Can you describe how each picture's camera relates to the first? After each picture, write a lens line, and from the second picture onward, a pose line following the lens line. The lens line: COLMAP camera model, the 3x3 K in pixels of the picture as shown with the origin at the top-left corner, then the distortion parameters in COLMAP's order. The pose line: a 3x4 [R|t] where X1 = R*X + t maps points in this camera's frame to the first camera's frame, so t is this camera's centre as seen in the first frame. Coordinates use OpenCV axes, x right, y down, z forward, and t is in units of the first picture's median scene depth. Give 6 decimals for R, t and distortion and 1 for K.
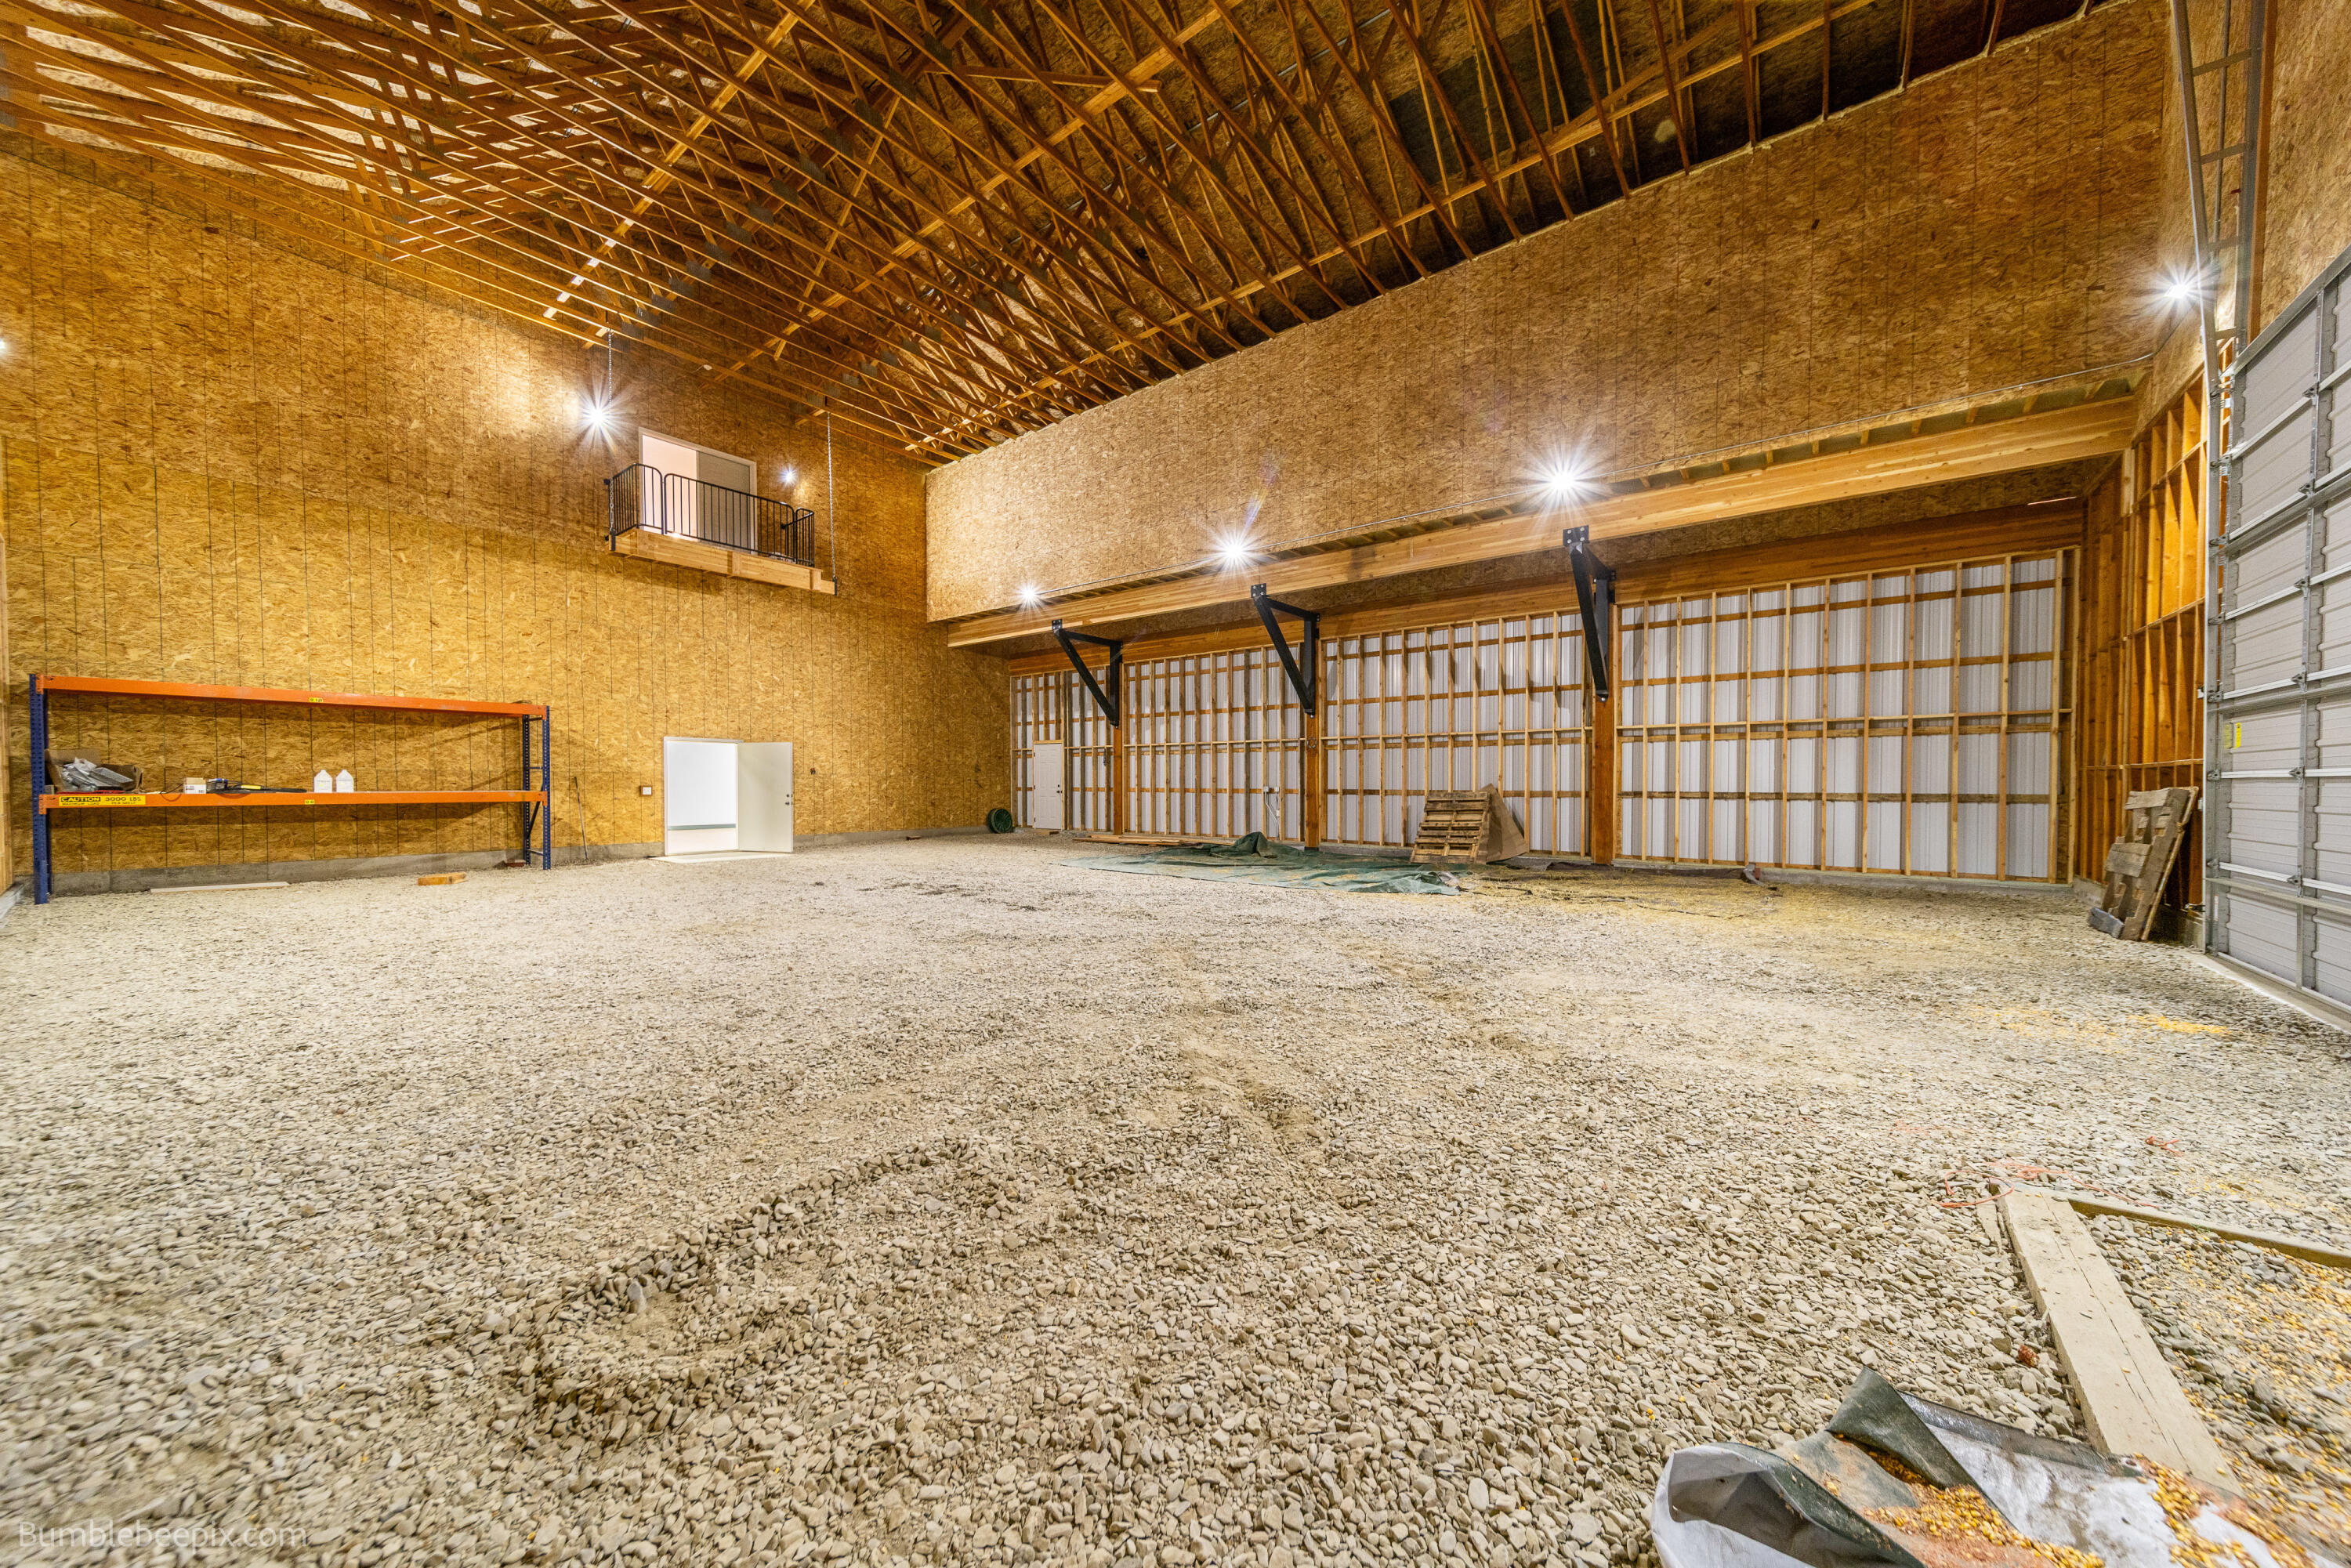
lens RADIAL K [[824.1, 0, 1161.6], [0, 824.1, 794.3], [0, 0, 1]] dist [0.007251, -0.000227]
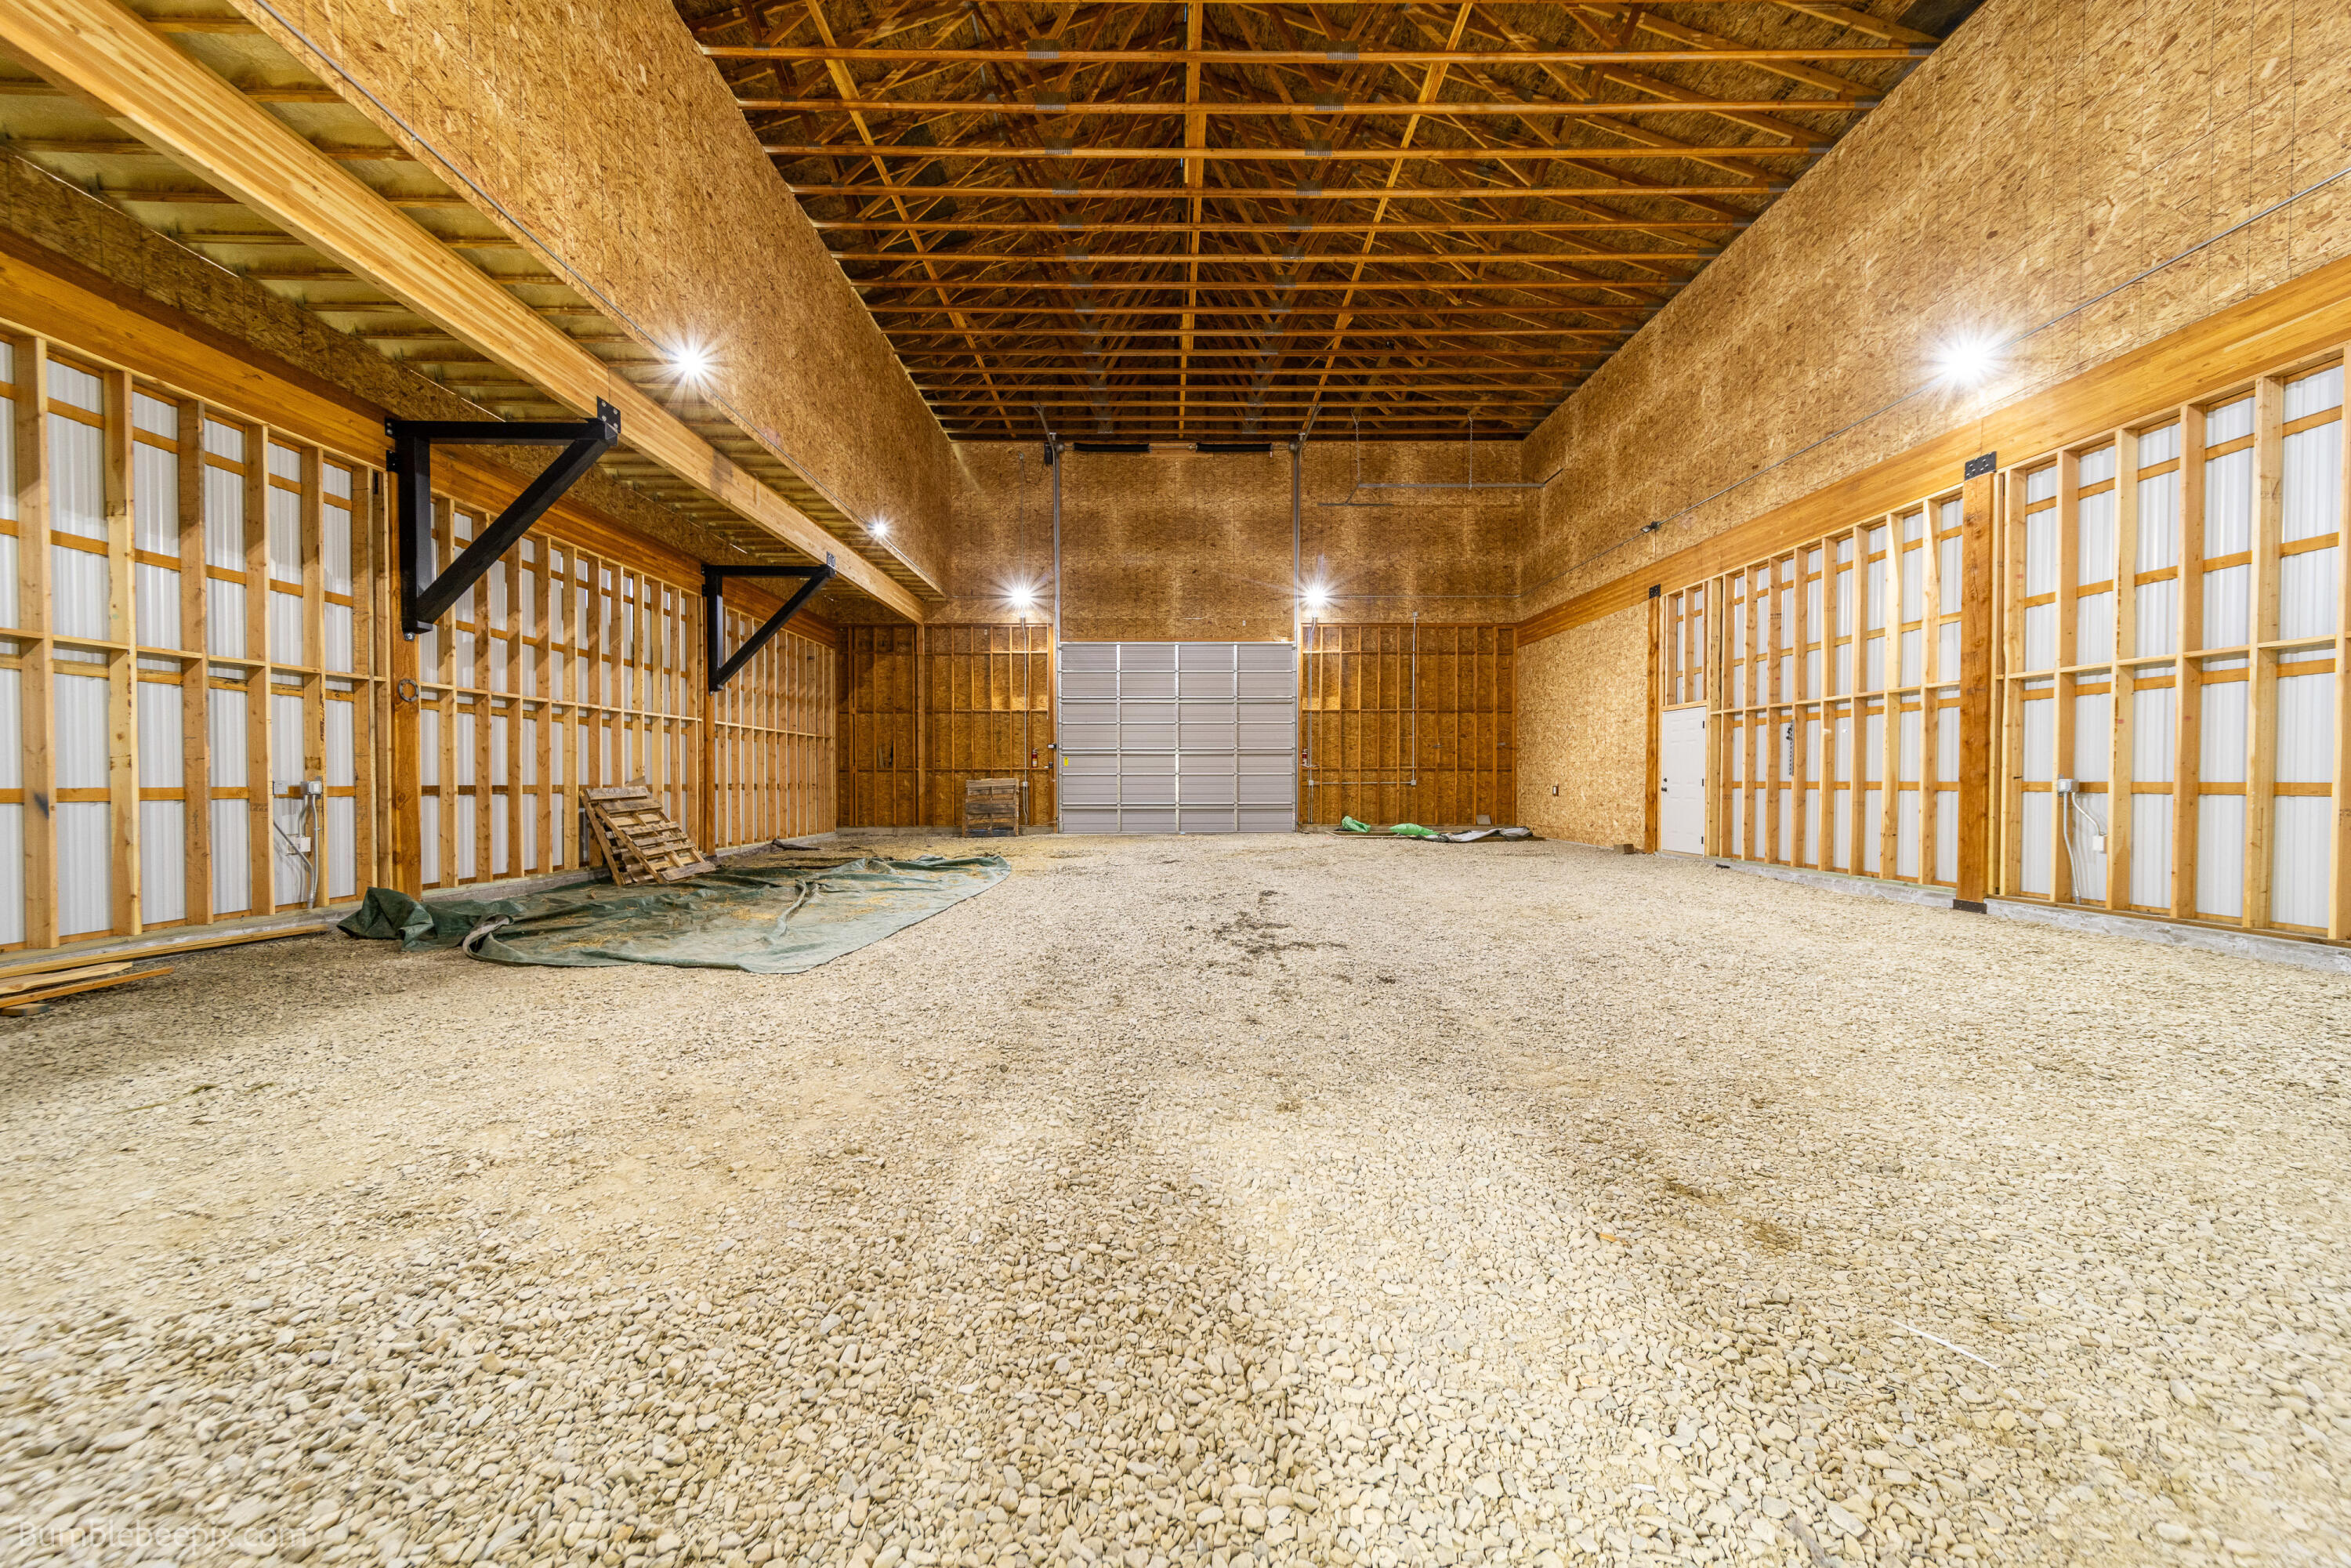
lens RADIAL K [[824.1, 0, 1184.5], [0, 824.1, 787.7], [0, 0, 1]] dist [0.007251, -0.000227]
pose [[-0.639732, -0.012143, 0.768502, -0.512217], [0.004690, 0.999795, 0.019701, -0.013222], [-0.768584, 0.016207, -0.639544, 1.006446]]
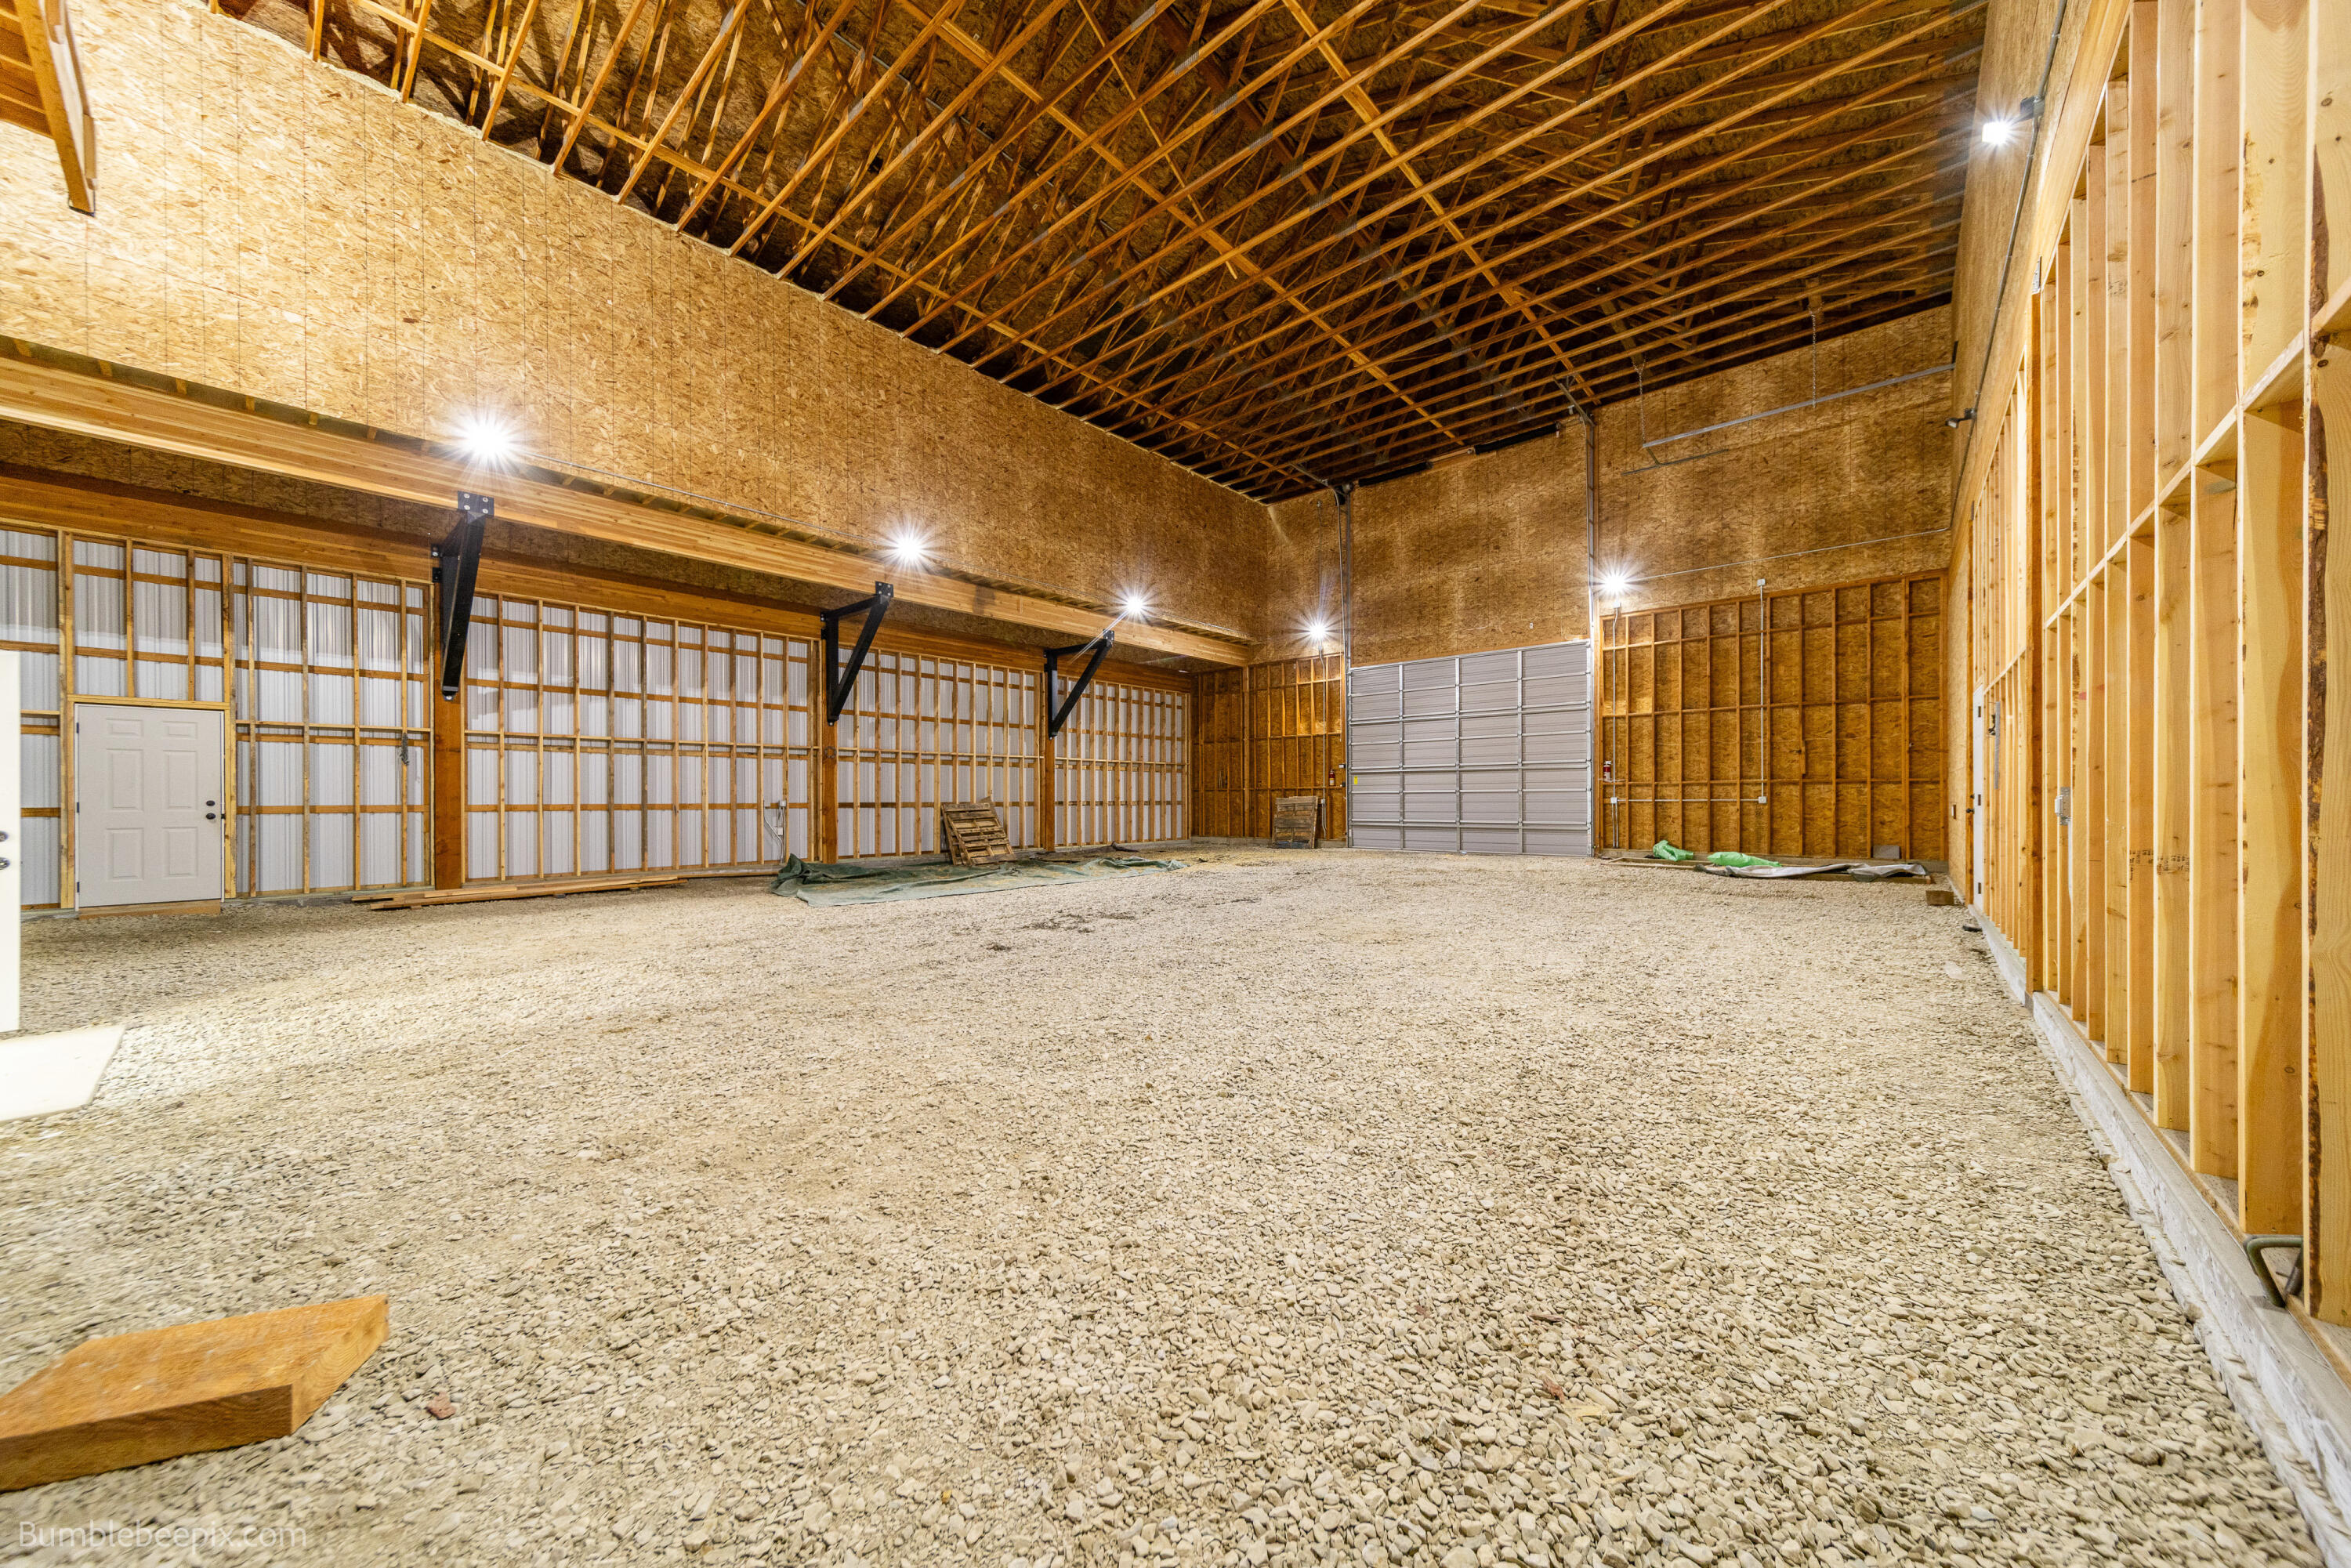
lens RADIAL K [[824.1, 0, 1164.6], [0, 824.1, 791.7], [0, 0, 1]] dist [0.007251, -0.000227]
pose [[0.042539, 0.002795, 0.999091, -0.758148], [0.013414, 0.999904, -0.003369, -0.010880], [-0.999005, 0.013545, 0.042497, 0.614384]]
